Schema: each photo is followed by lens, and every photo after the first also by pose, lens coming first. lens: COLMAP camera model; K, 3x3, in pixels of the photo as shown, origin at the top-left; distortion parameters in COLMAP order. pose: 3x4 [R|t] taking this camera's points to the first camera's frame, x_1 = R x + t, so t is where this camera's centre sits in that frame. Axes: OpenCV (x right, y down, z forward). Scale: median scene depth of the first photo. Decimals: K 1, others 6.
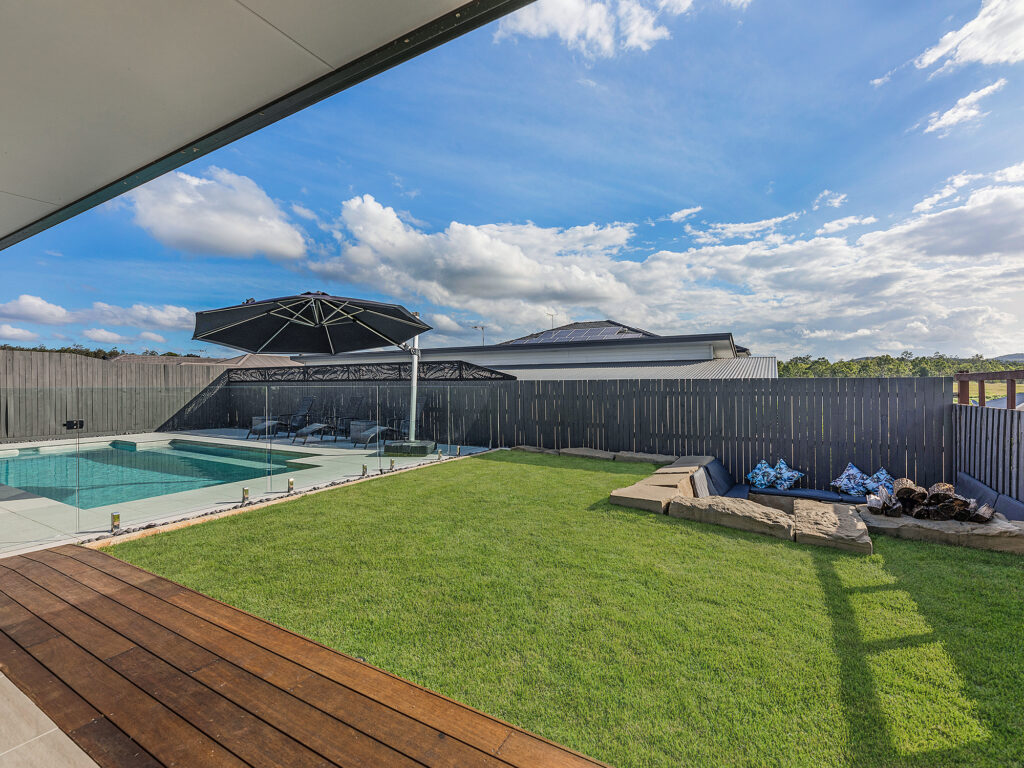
lens RADIAL K [[470.1, 0, 511.3], [0, 470.1, 386.8], [0, 0, 1]] dist [-0.016111, 0.000308]
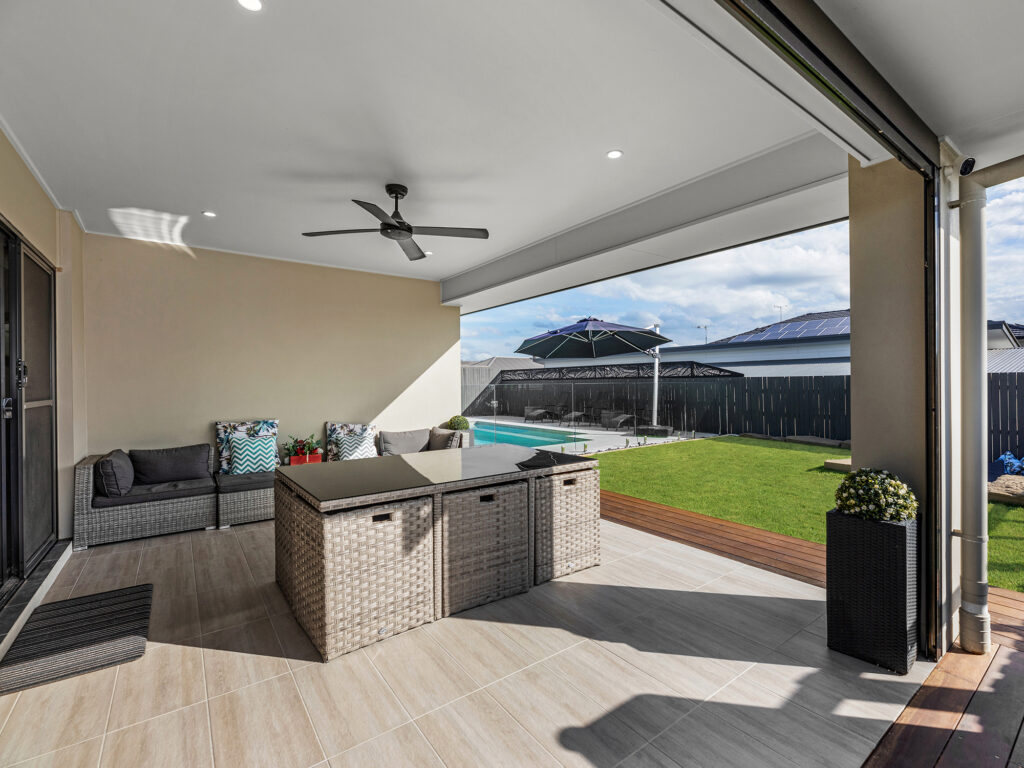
lens RADIAL K [[470.1, 0, 521.1], [0, 470.1, 386.6], [0, 0, 1]] dist [-0.016111, 0.000308]
pose [[0.914835, -0.005414, -0.403792, -0.025740], [0.009277, 0.999928, 0.007612, -0.004010], [0.403722, -0.010710, 0.914819, -0.291285]]
